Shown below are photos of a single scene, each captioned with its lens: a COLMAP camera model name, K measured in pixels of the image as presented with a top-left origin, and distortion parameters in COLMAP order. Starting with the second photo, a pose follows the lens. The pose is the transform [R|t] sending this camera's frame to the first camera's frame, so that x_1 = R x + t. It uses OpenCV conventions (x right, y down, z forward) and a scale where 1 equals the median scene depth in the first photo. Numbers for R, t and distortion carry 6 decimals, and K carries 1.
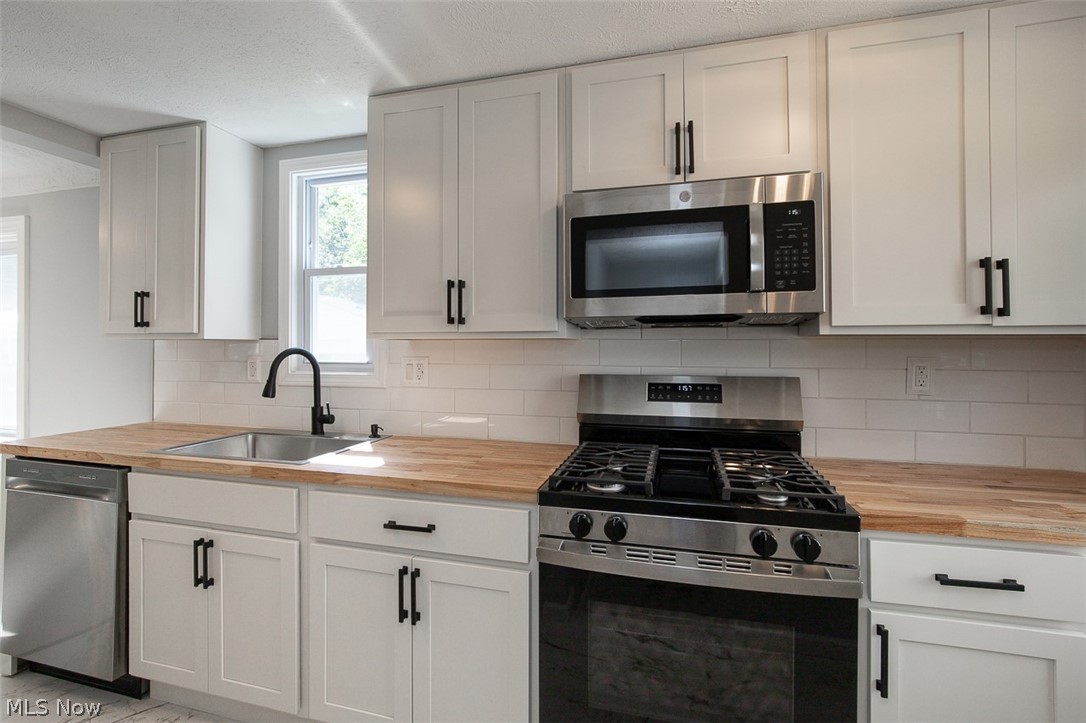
lens RADIAL K [[502.7, 0, 533.2], [0, 502.7, 341.6], [0, 0, 1]] dist [0.005567, 0.000020]
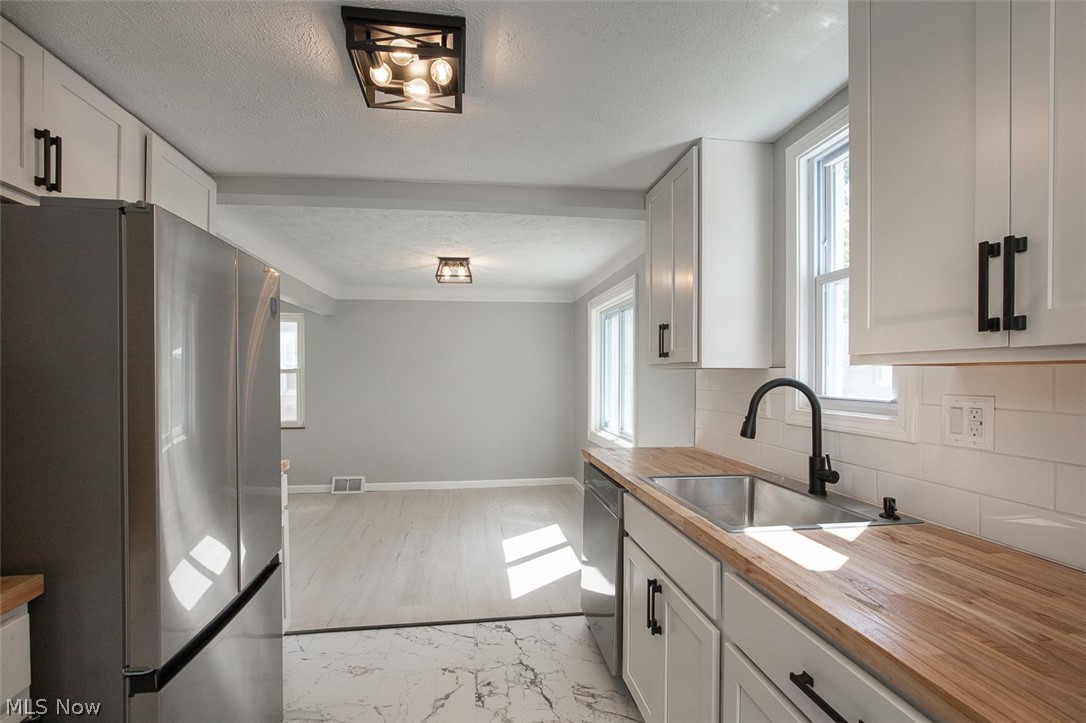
lens RADIAL K [[502.7, 0, 543.1], [0, 502.7, 374.1], [0, 0, 1]] dist [0.005567, 0.000020]
pose [[0.413501, -0.000252, -0.910504, 0.085757], [0.006702, 0.999974, 0.002767, 0.001750], [0.910479, -0.007246, 0.413491, 0.323937]]
